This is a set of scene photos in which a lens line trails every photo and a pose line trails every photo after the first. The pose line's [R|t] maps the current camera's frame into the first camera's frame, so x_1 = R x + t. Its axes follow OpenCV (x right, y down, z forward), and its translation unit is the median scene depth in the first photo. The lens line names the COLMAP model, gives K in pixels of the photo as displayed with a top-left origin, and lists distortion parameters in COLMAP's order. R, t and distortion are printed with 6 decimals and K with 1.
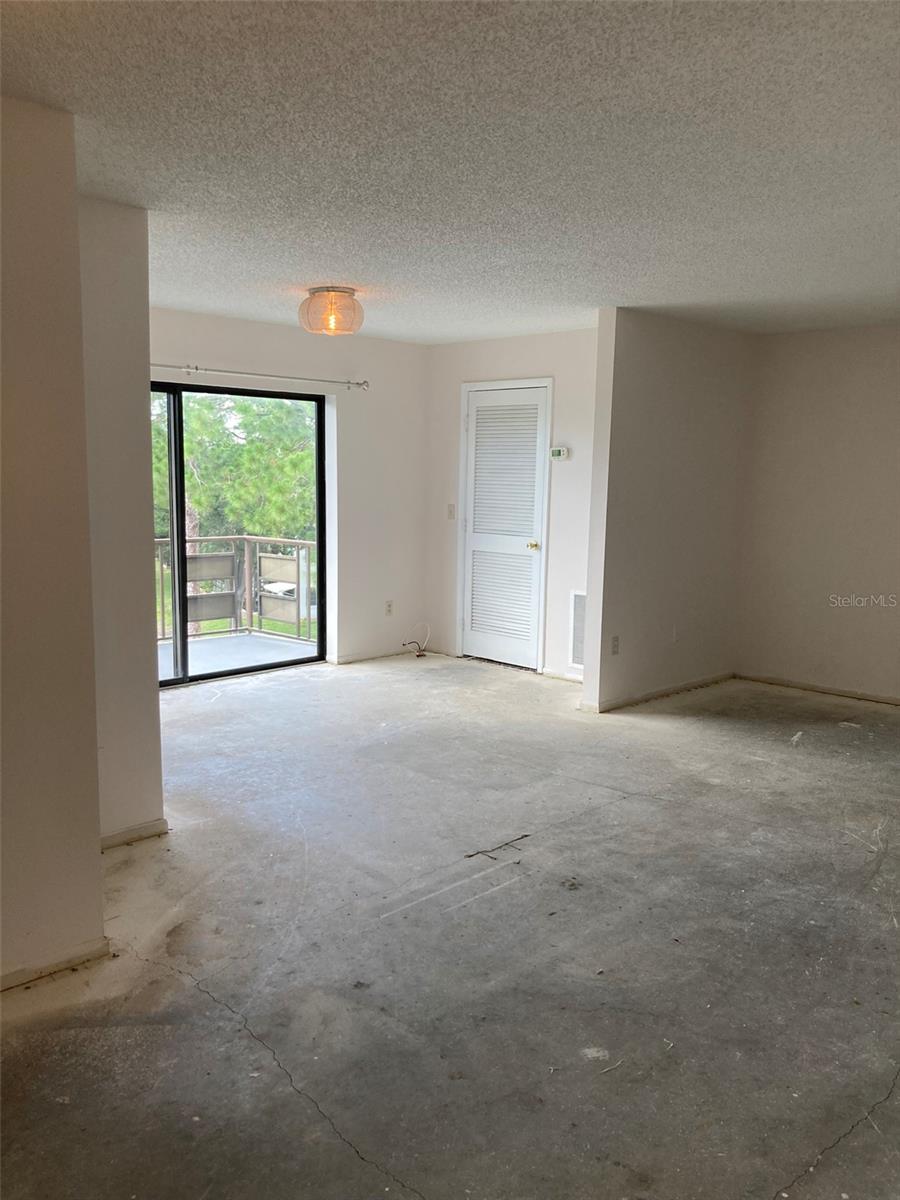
lens RADIAL K [[973.1, 0, 443.3], [0, 973.1, 620.8], [0, 0, 1]] dist [0.053012, -0.064663]
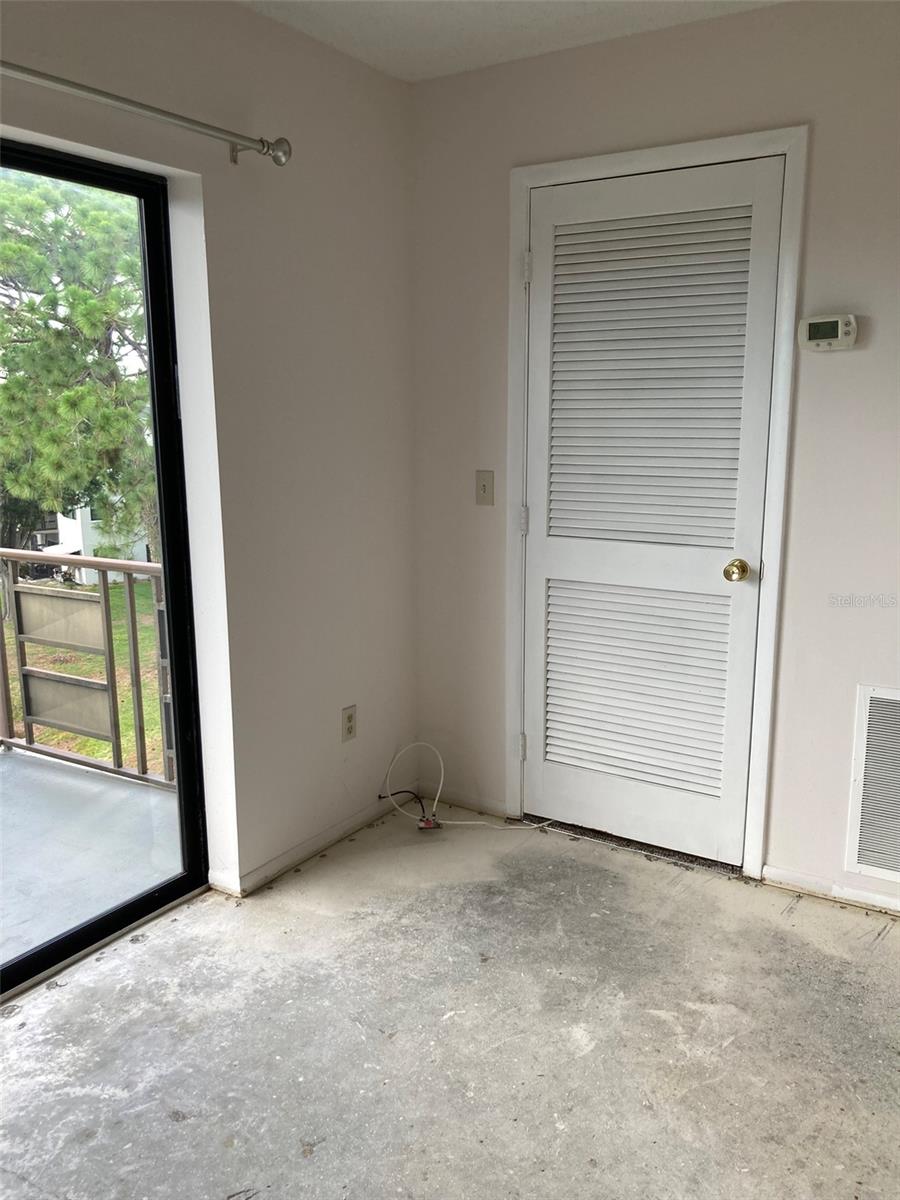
lens RADIAL K [[979.6, 0, 456.8], [0, 979.6, 600.1], [0, 0, 1]] dist [0.011370, -0.009876]
pose [[0.975518, -0.064466, 0.210260, -0.150886], [0.056128, 0.997391, 0.045390, -0.130678], [-0.212637, -0.032477, 0.976591, 0.914560]]
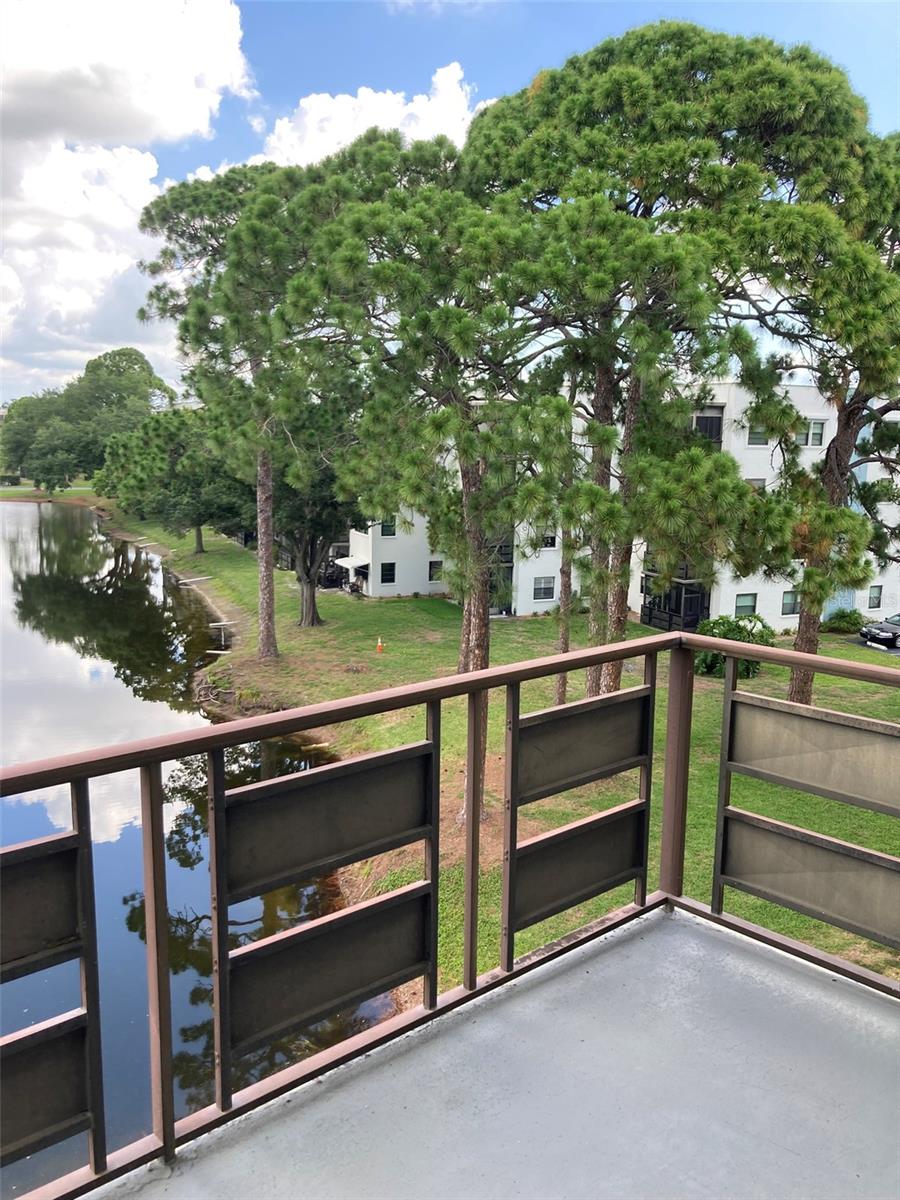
lens RADIAL K [[975.0, 0, 429.3], [0, 975.0, 608.2], [0, 0, 1]] dist [0.018586, -0.015507]
pose [[0.997889, 0.006414, -0.064631, -0.495035], [-0.004831, 0.999685, 0.024617, -0.192148], [0.064769, -0.024253, 0.997606, 1.228380]]
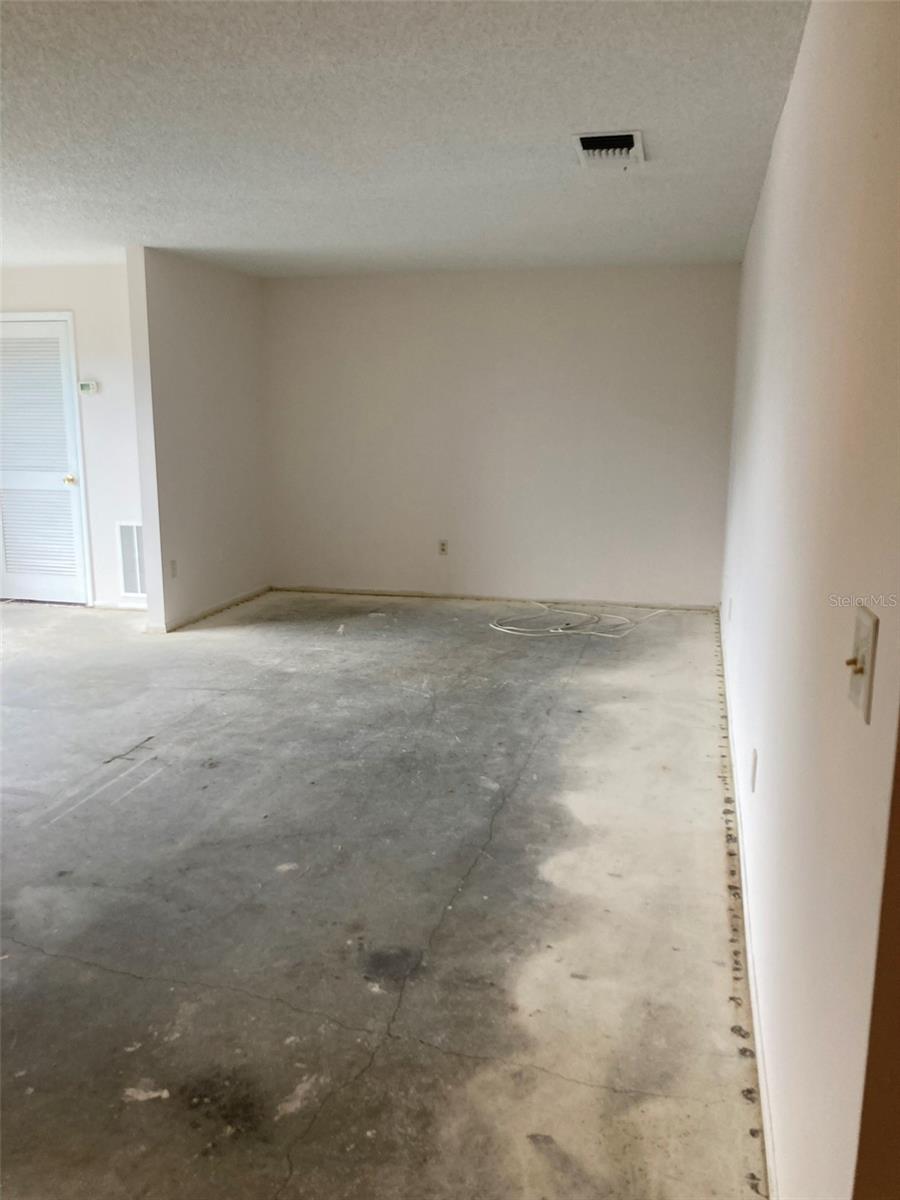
lens RADIAL K [[975.0, 0, 429.3], [0, 975.0, 608.2], [0, 0, 1]] dist [0.018586, -0.015507]
pose [[0.865693, -0.117273, 0.486644, -0.133293], [0.093744, 0.992951, 0.072522, 0.021568], [-0.491718, -0.017162, 0.870585, -0.086626]]
